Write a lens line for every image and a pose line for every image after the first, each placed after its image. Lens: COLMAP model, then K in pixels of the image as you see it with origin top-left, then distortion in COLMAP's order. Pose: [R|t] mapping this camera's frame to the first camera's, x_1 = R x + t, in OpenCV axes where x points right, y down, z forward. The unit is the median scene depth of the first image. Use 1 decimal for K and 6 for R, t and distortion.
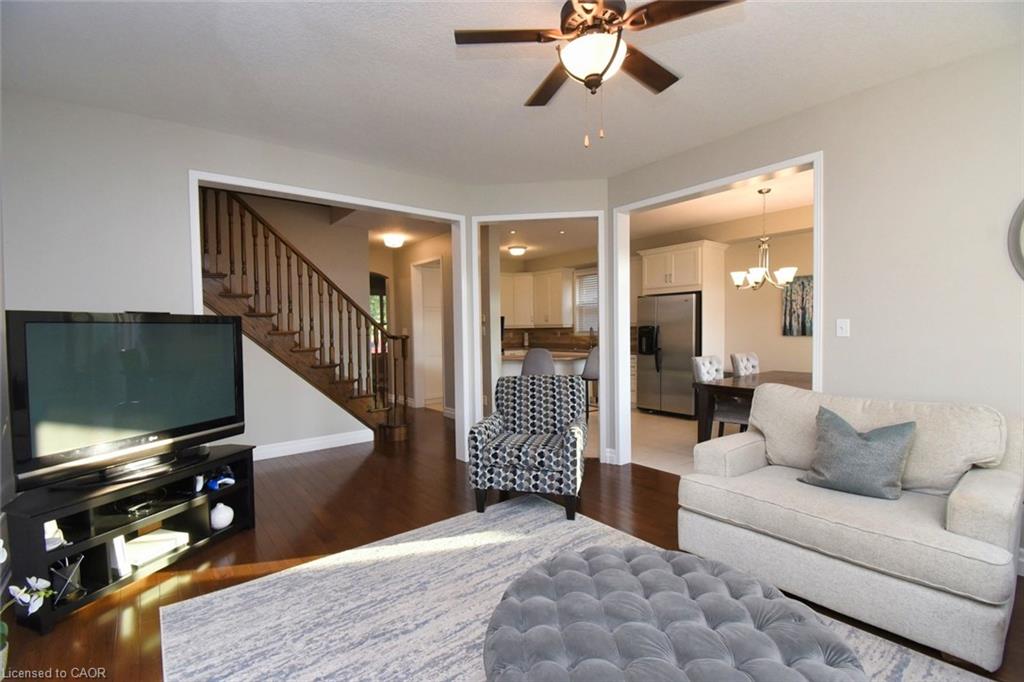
lens RADIAL K [[450.8, 0, 507.4], [0, 450.8, 342.2], [0, 0, 1]] dist [0.016812, -0.023763]
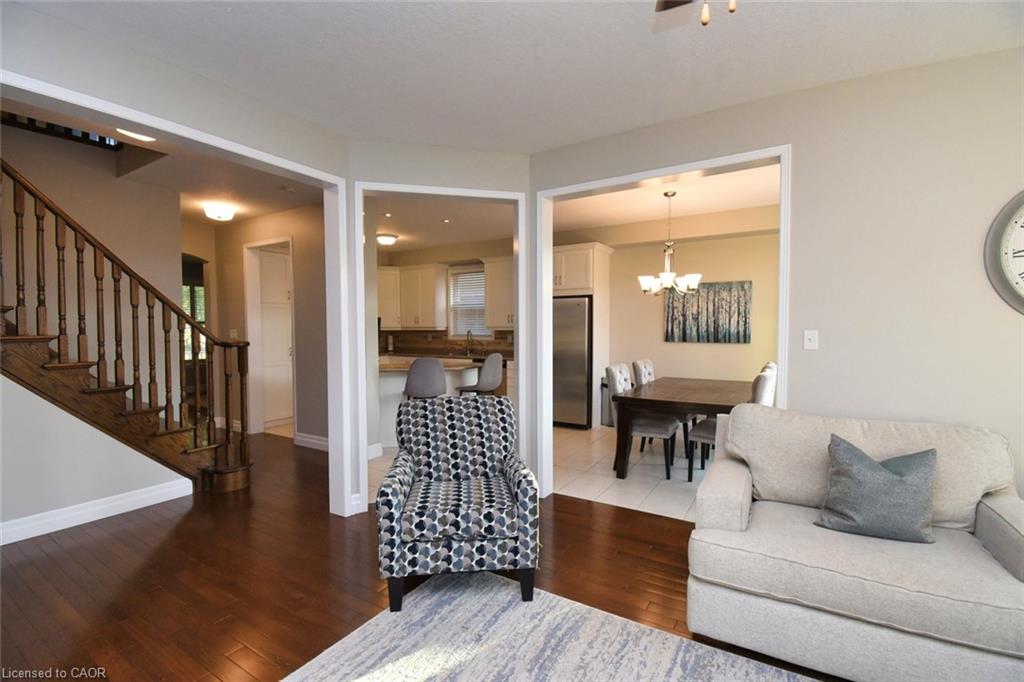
lens RADIAL K [[450.8, 0, 507.4], [0, 450.8, 342.2], [0, 0, 1]] dist [0.016812, -0.023763]
pose [[0.939463, 0.000964, 0.342650, -0.120508], [-0.000704, 0.999999, -0.000884, -0.020550], [-0.342651, 0.000589, 0.939463, 0.278810]]
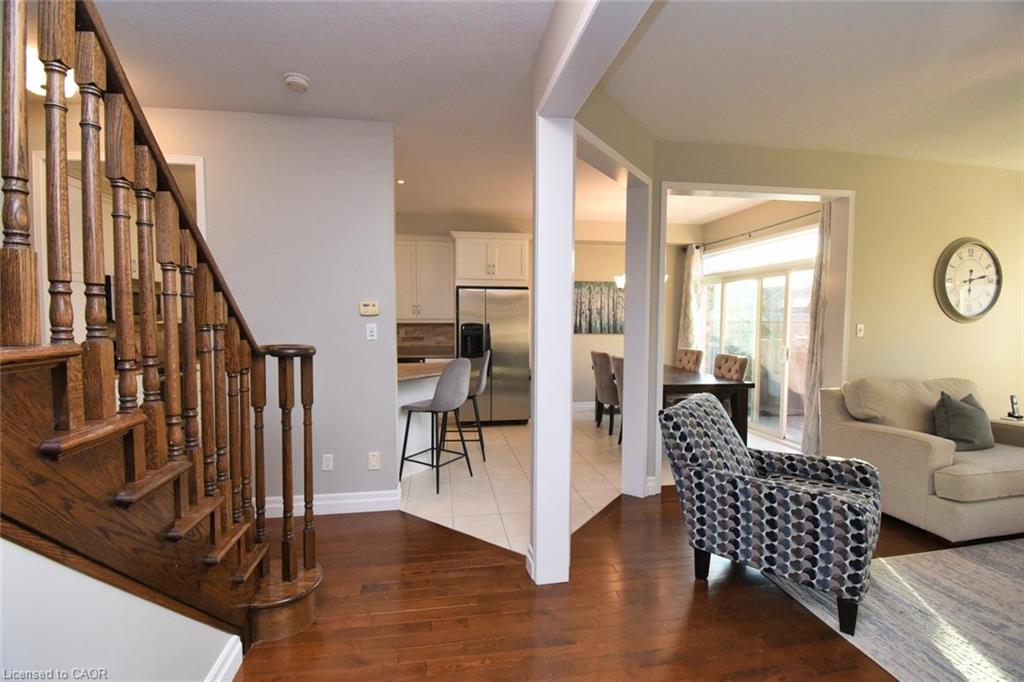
lens RADIAL K [[450.8, 0, 507.4], [0, 450.8, 342.2], [0, 0, 1]] dist [0.016812, -0.023763]
pose [[0.486550, -0.030232, 0.873130, -0.732040], [0.017912, 0.999536, 0.024628, -0.039267], [-0.873469, 0.003657, 0.486866, 1.007012]]
